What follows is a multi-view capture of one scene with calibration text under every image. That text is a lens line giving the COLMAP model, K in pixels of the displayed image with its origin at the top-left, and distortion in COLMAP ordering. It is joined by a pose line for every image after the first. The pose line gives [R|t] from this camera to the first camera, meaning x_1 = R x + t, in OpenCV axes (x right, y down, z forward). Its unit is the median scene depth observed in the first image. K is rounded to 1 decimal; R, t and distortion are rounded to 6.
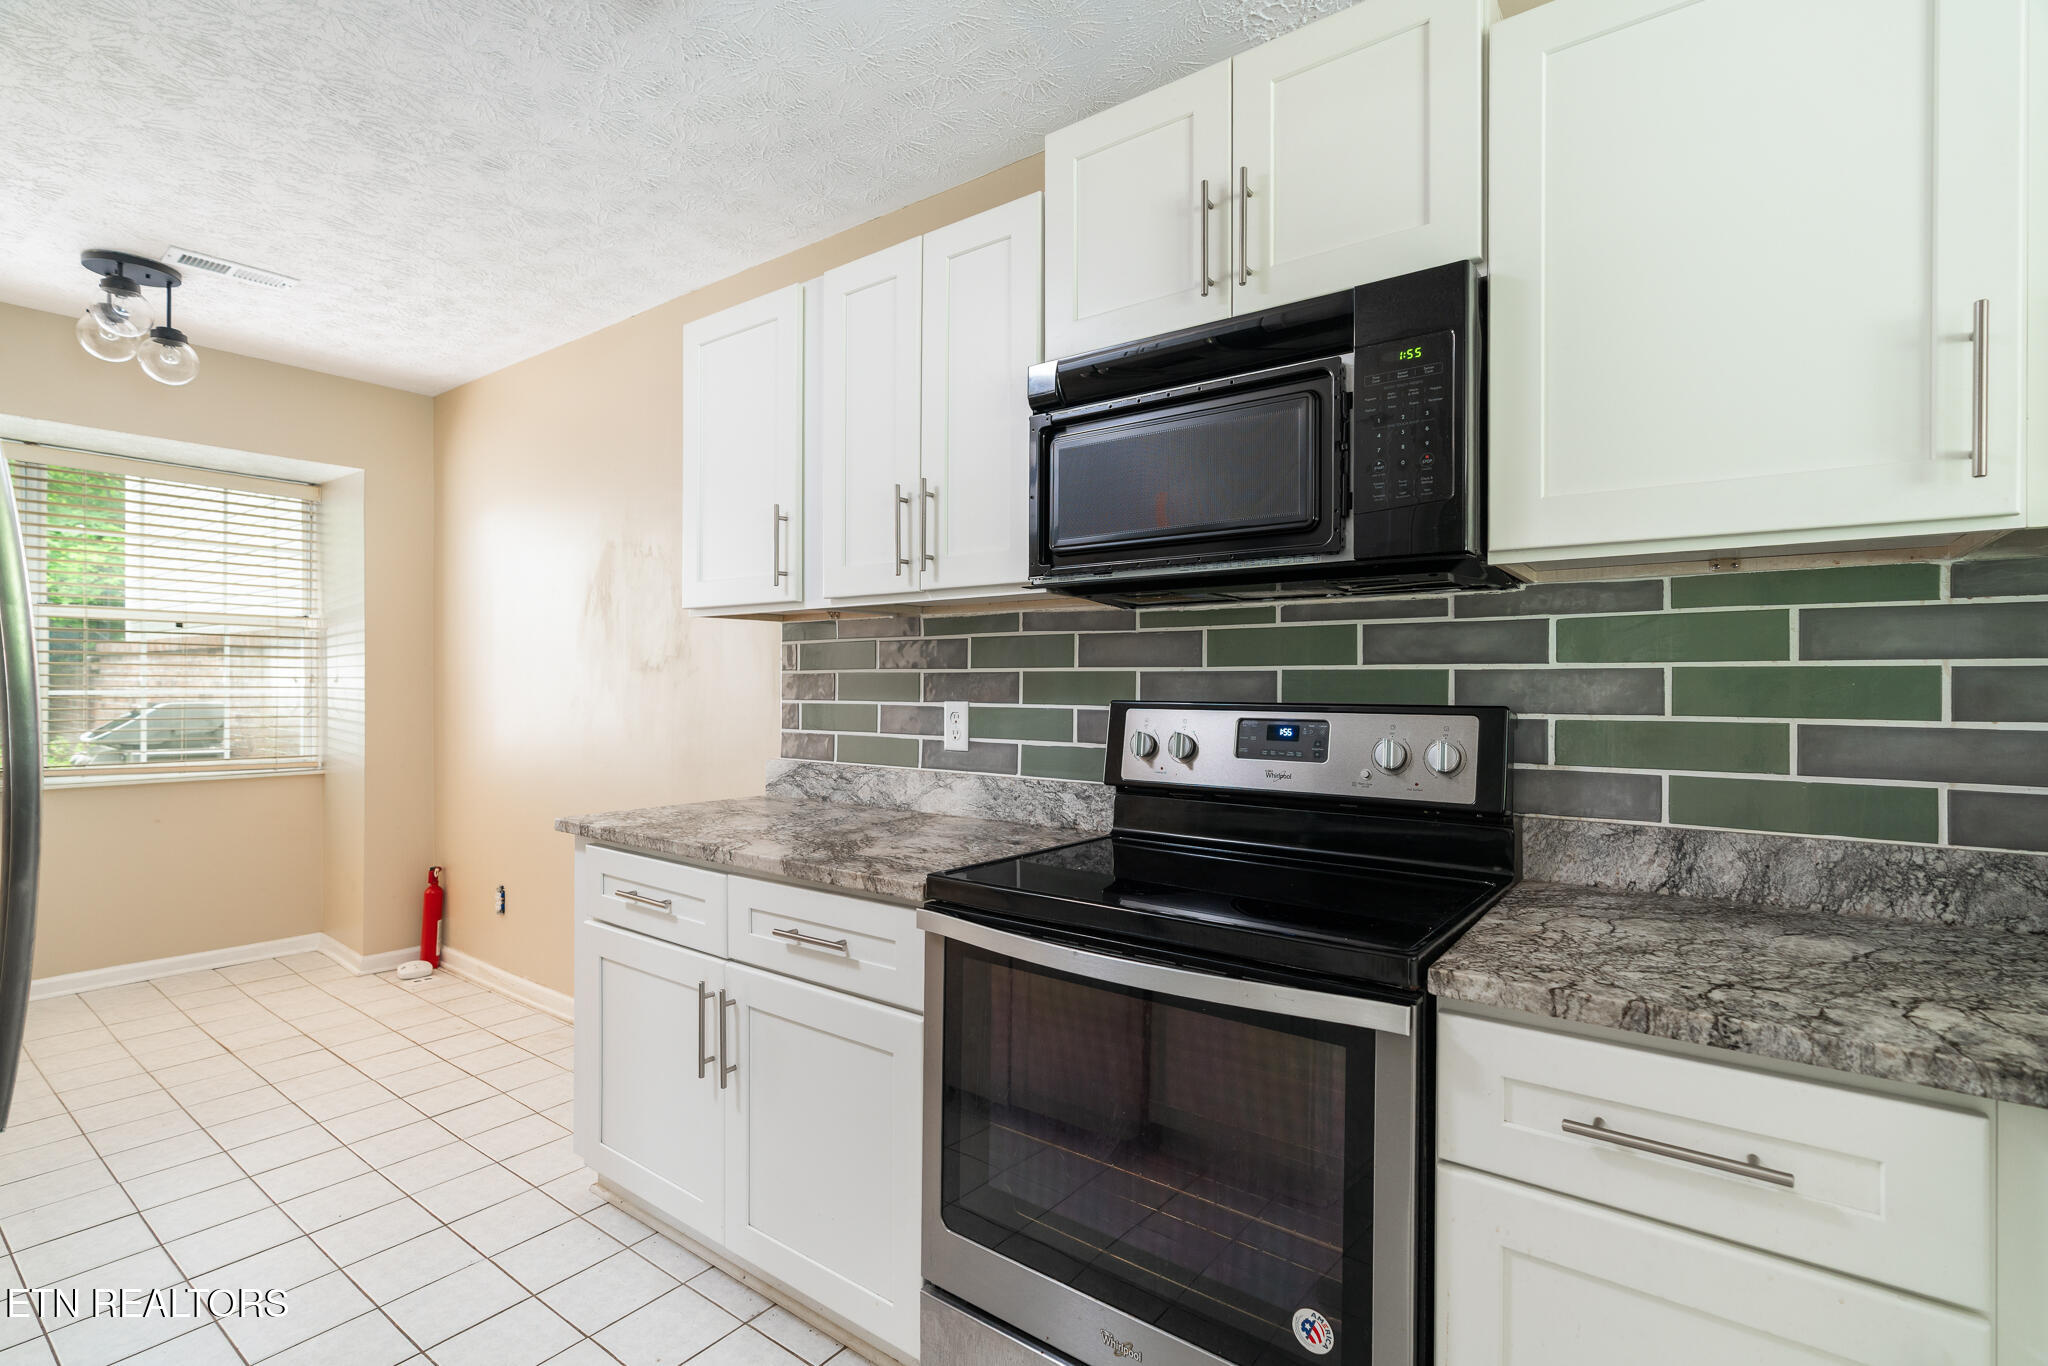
lens RADIAL K [[952.8, 0, 1024.0], [0, 952.8, 683.0], [0, 0, 1]] dist [-0.002711, -0.000449]
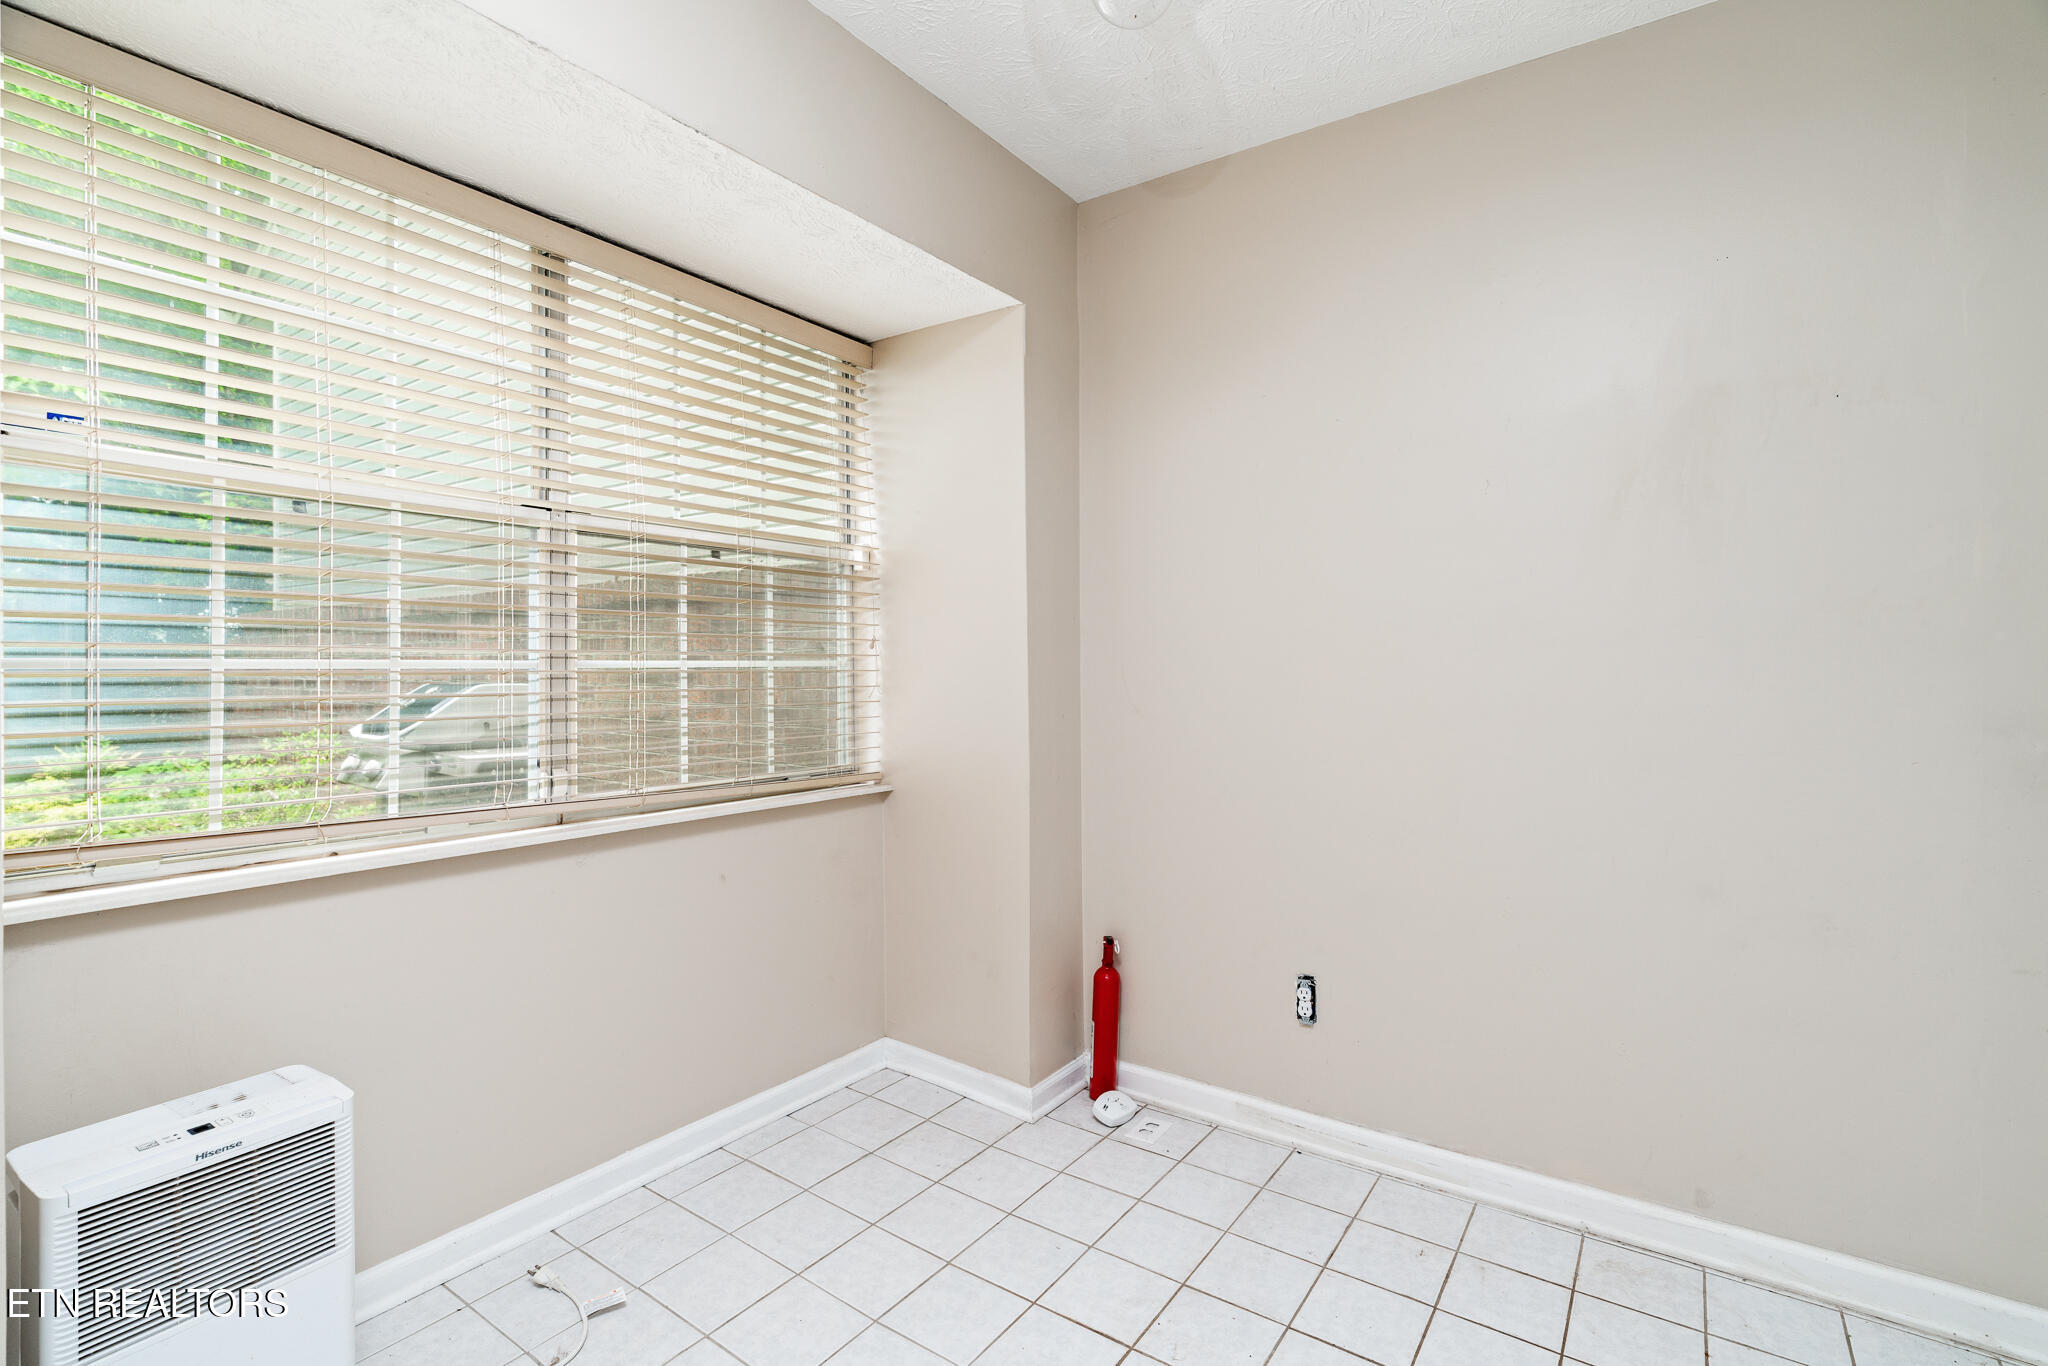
lens RADIAL K [[952.8, 0, 1024.0], [0, 952.8, 683.0], [0, 0, 1]] dist [-0.002711, -0.000449]
pose [[0.999383, -0.004426, 0.034839, -0.712125], [0.003576, 0.999695, 0.024437, 0.008544], [-0.034937, -0.024297, 0.999094, 0.381485]]
